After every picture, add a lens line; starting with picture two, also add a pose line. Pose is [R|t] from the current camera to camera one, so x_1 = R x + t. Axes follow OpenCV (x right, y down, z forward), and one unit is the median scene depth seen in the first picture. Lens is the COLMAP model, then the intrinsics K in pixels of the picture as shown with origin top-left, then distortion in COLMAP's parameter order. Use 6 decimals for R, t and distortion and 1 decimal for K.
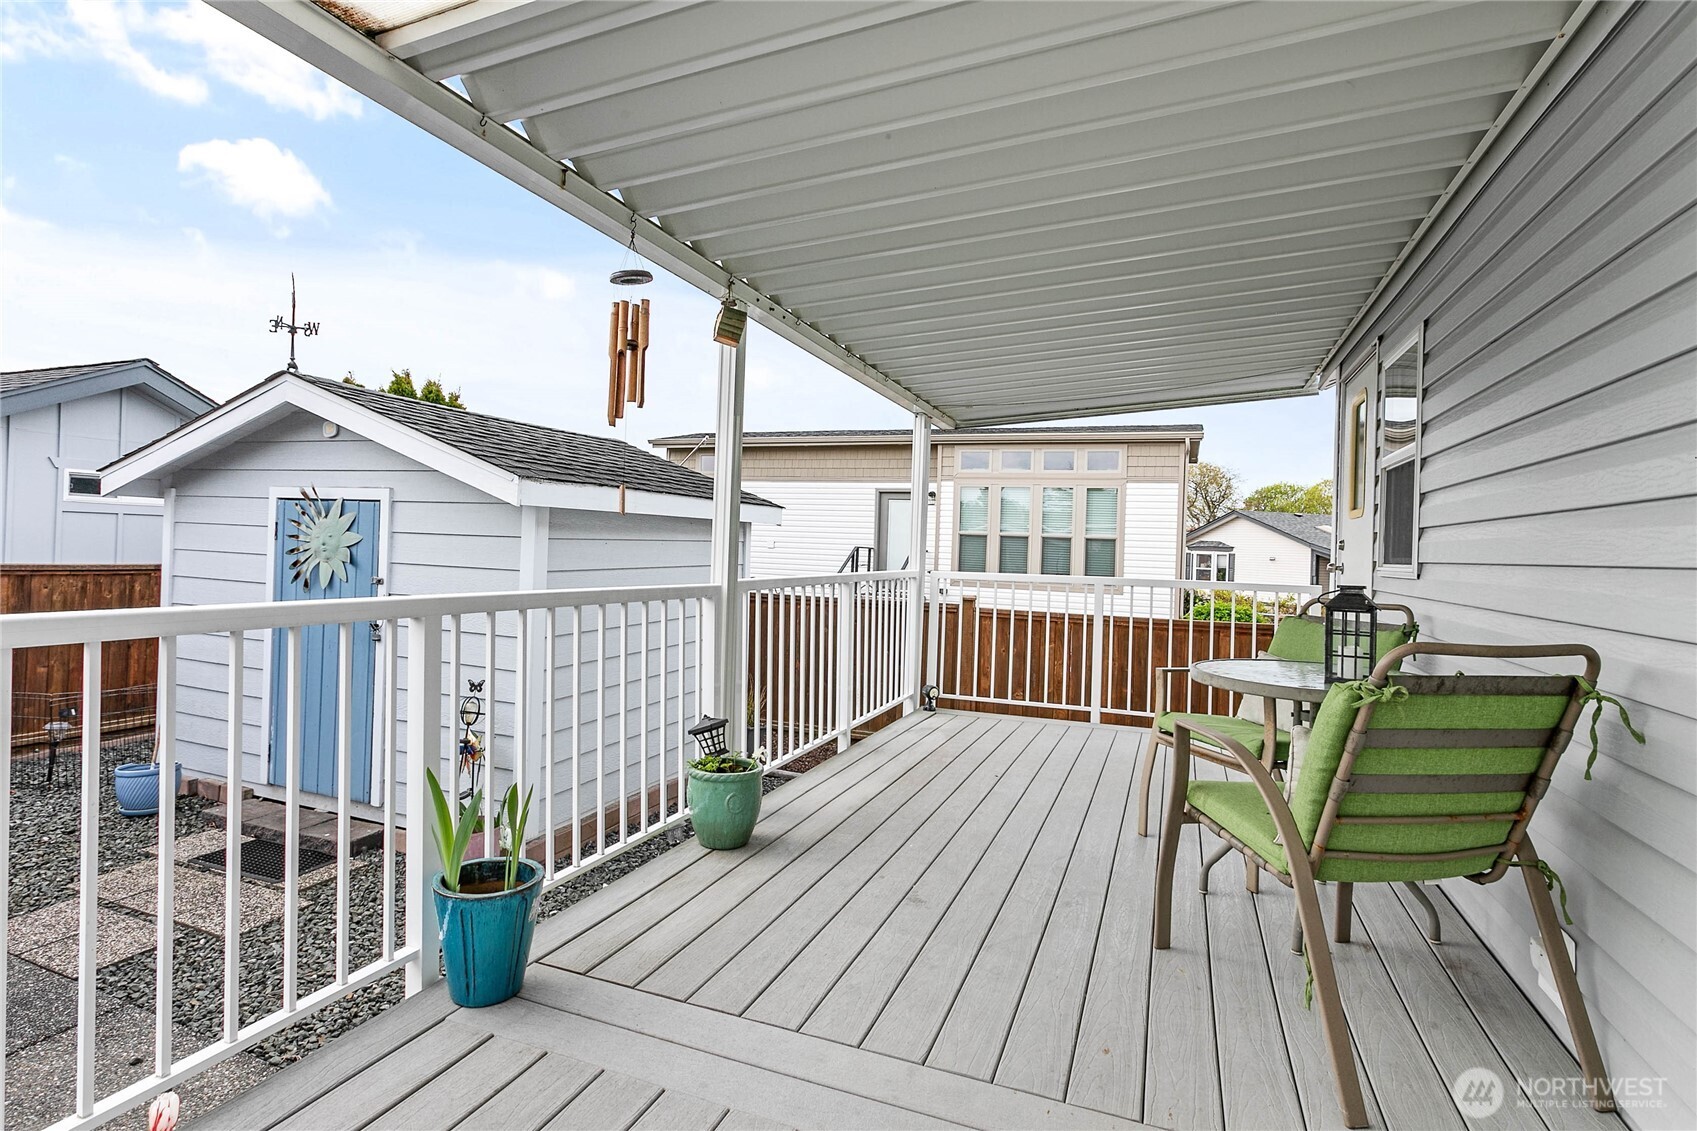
lens RADIAL K [[828.7, 0, 846.8], [0, 828.7, 584.9], [0, 0, 1]] dist [-0.002609, 0.000270]
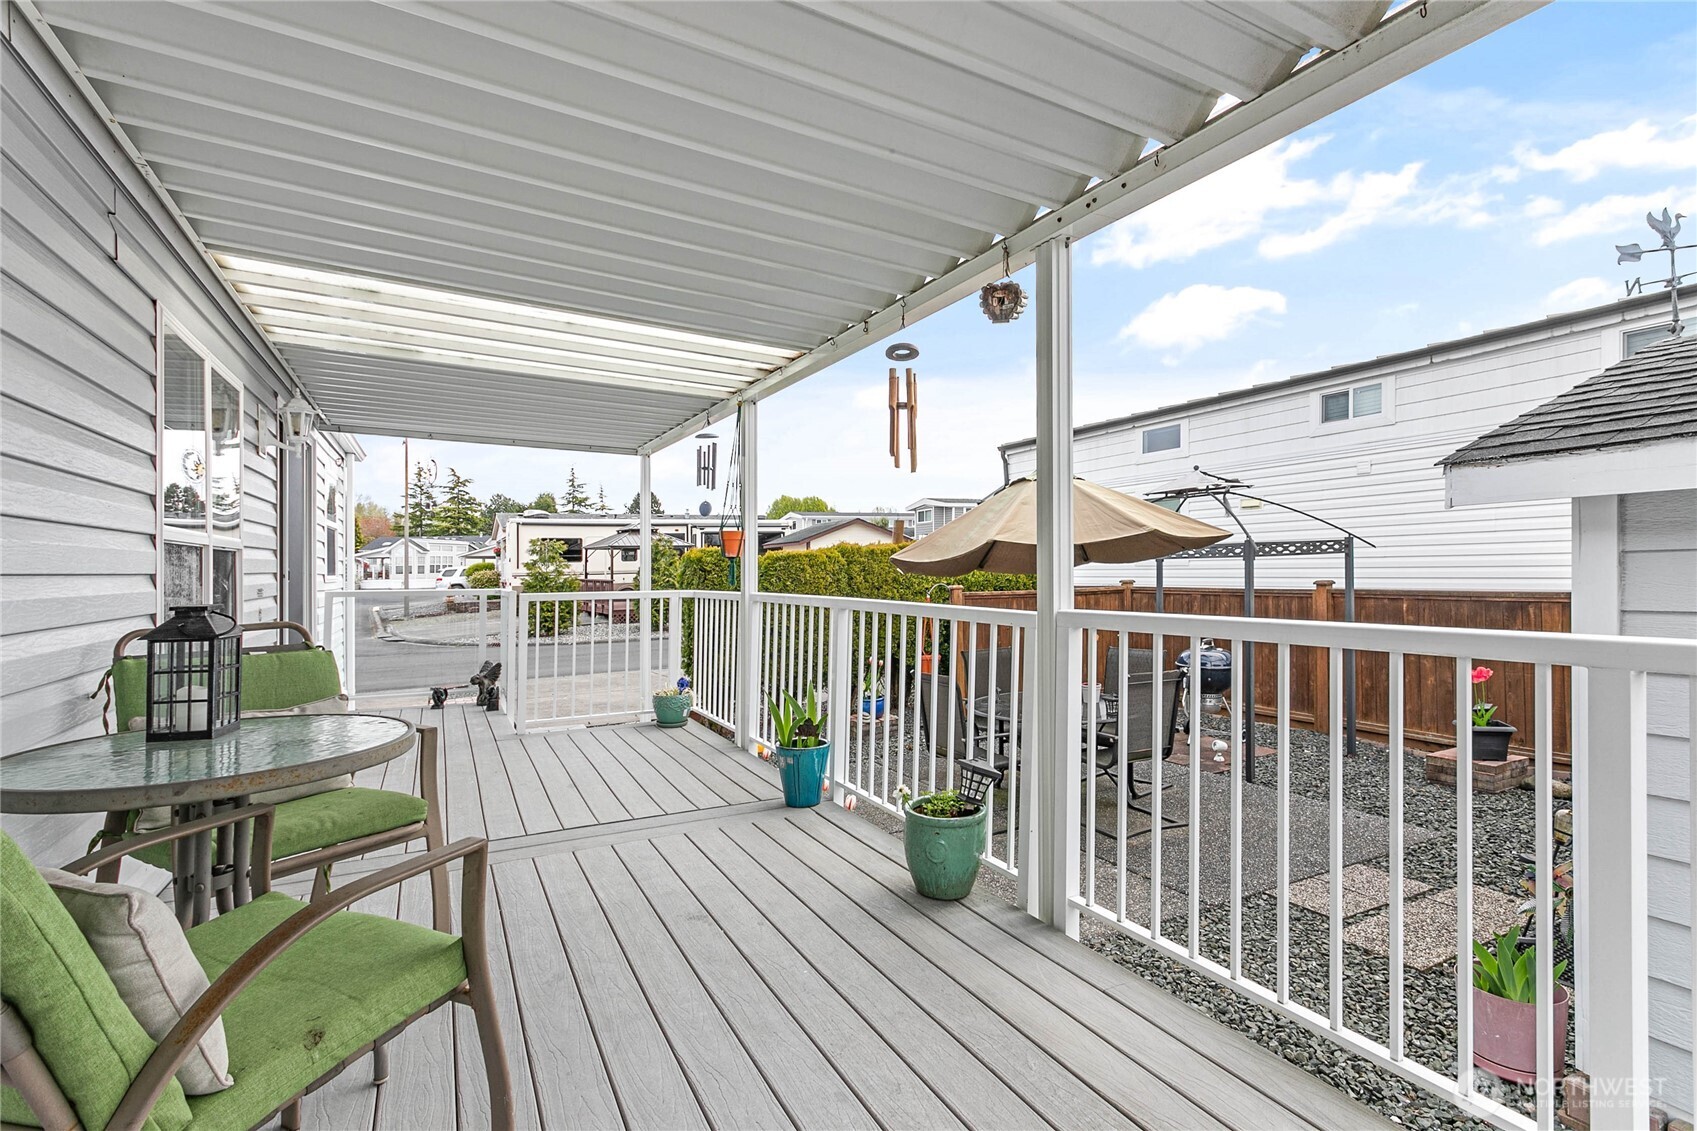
lens RADIAL K [[804.8, 0, 843.7], [0, 804.8, 554.4], [0, 0, 1]] dist [0.002755, 0.000639]
pose [[-0.658986, -0.023214, -0.751796, 0.634140], [-0.030490, 0.999527, -0.004137, -0.056256], [0.751537, 0.020196, -0.659382, 1.573541]]
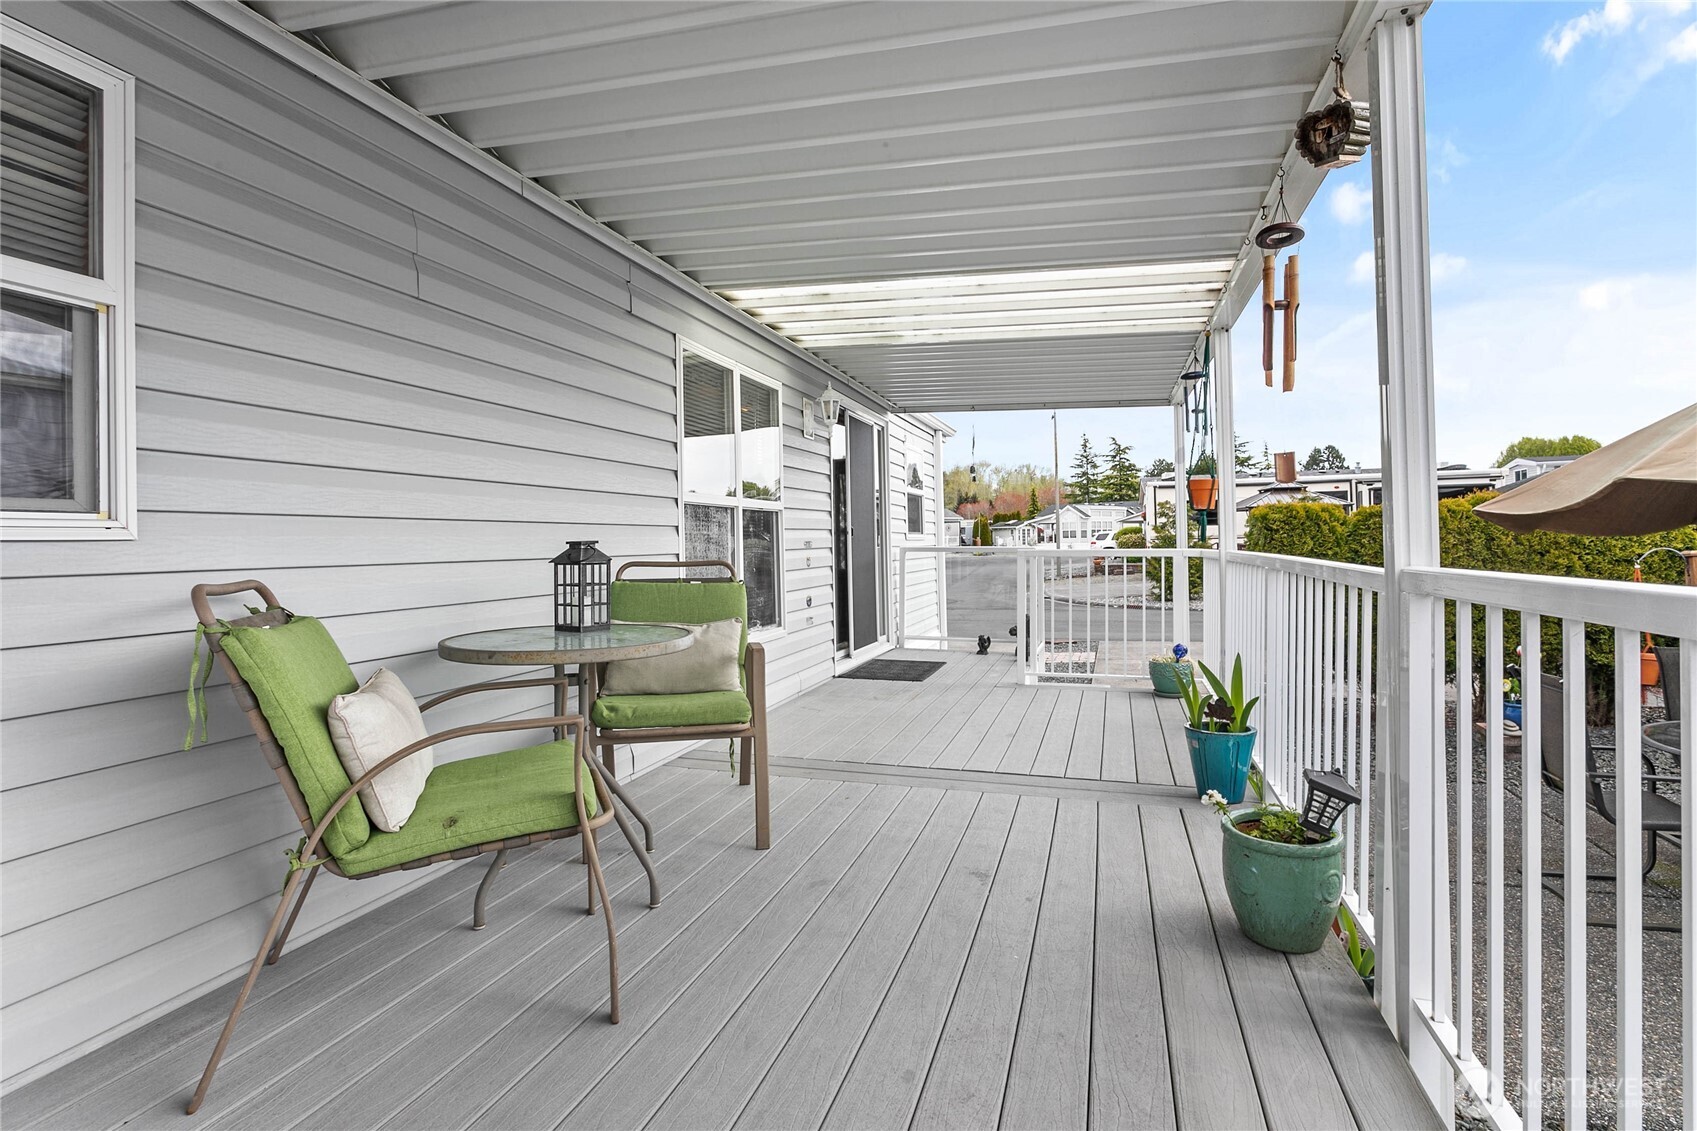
lens RADIAL K [[815.3, 0, 856.2], [0, 815.3, 519.8], [0, 0, 1]] dist [-0.001771, 0.000109]
pose [[-0.995907, -0.009806, -0.089856, 0.285300], [-0.011094, 0.999843, 0.013840, -0.044720], [0.089706, 0.014780, -0.995859, 1.722404]]
